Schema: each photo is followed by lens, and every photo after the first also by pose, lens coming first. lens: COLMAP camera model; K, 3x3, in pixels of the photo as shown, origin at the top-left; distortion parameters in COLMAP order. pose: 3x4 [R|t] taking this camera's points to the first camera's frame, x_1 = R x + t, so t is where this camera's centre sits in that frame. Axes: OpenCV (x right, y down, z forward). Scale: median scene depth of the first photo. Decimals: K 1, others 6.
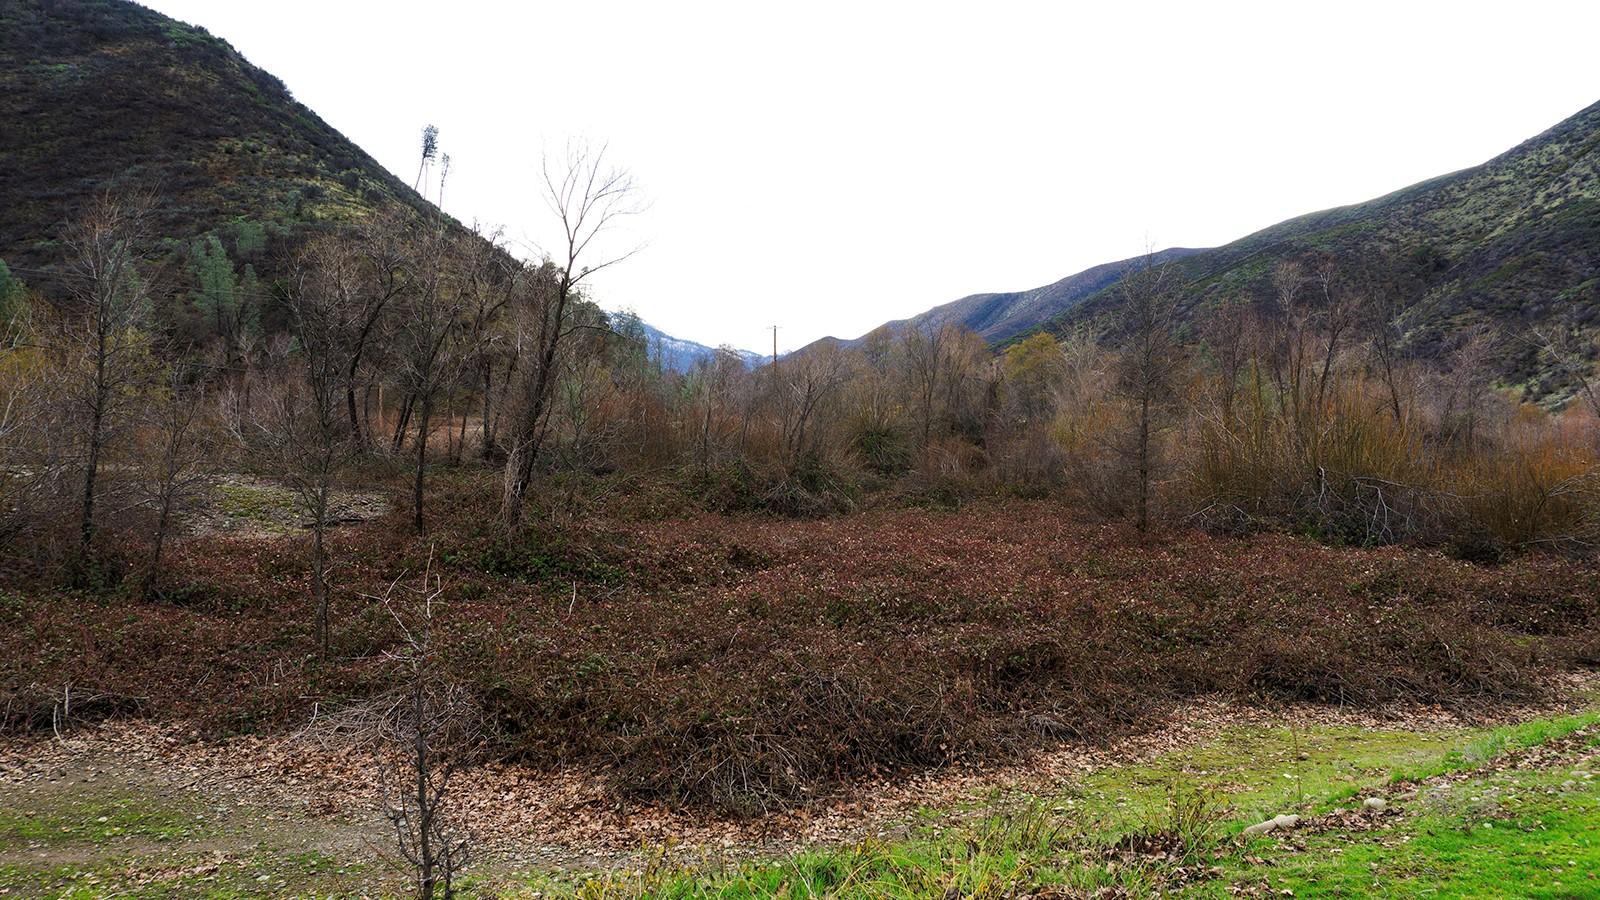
lens RADIAL K [[1096.1, 0, 793.5], [0, 1096.1, 441.5], [0, 0, 1]] dist [-0.005952, 0.000976]
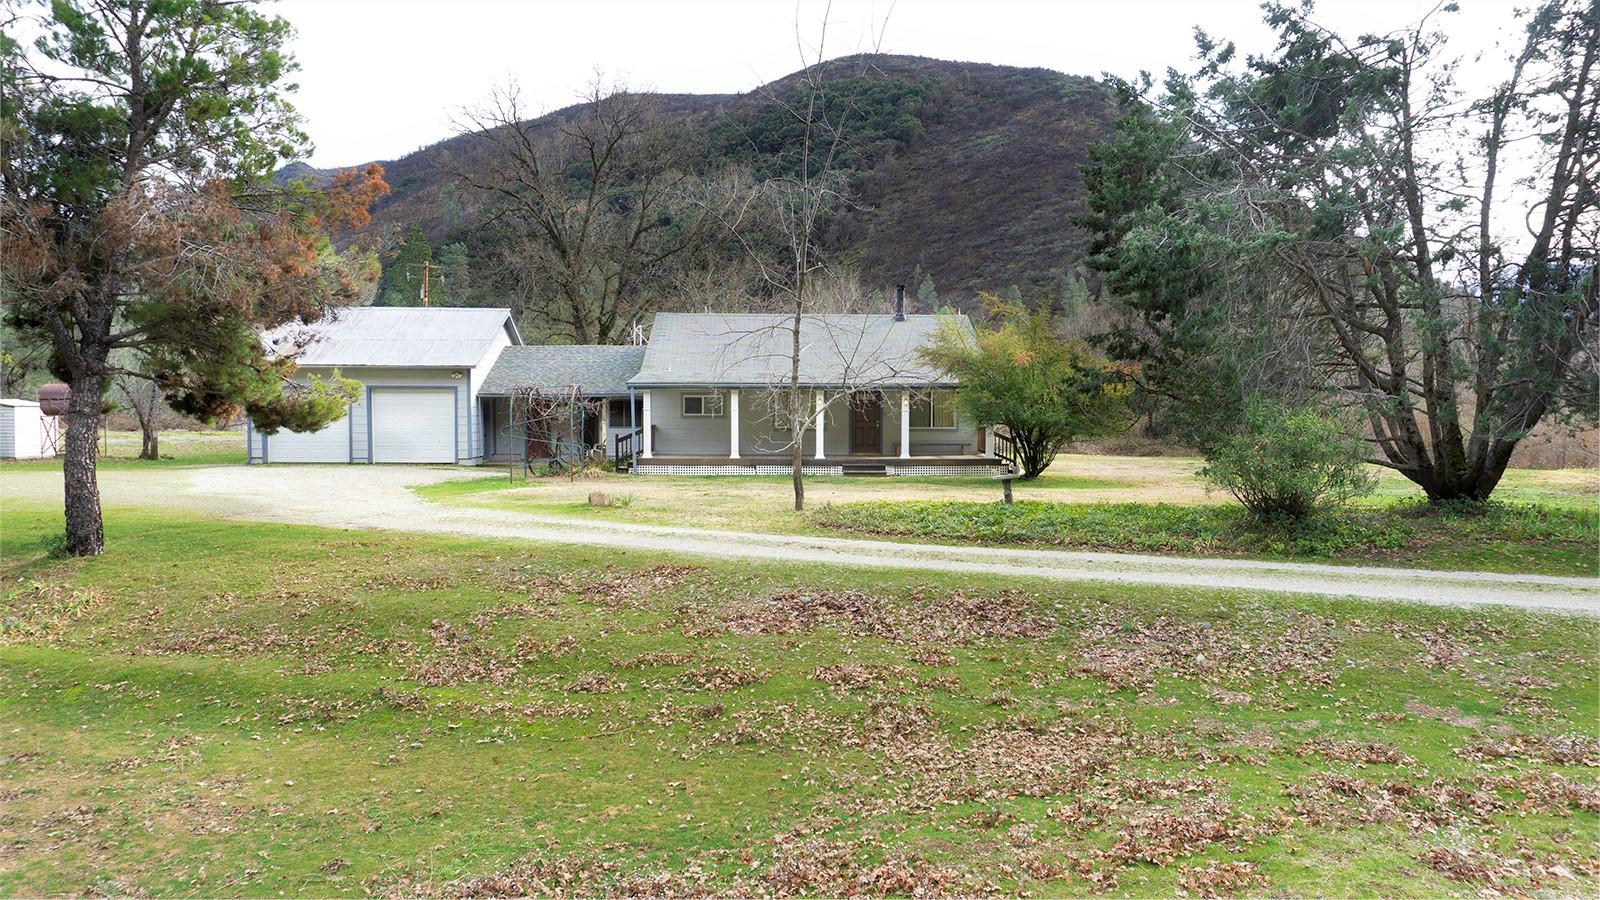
lens RADIAL K [[1096.1, 0, 797.7], [0, 1096.1, 452.8], [0, 0, 1]] dist [-0.005952, 0.000976]
pose [[0.714467, 0.009391, -0.699607, 0.097896], [0.010671, 0.999647, 0.024316, 0.000926], [0.699588, -0.024839, 0.714114, -0.119985]]
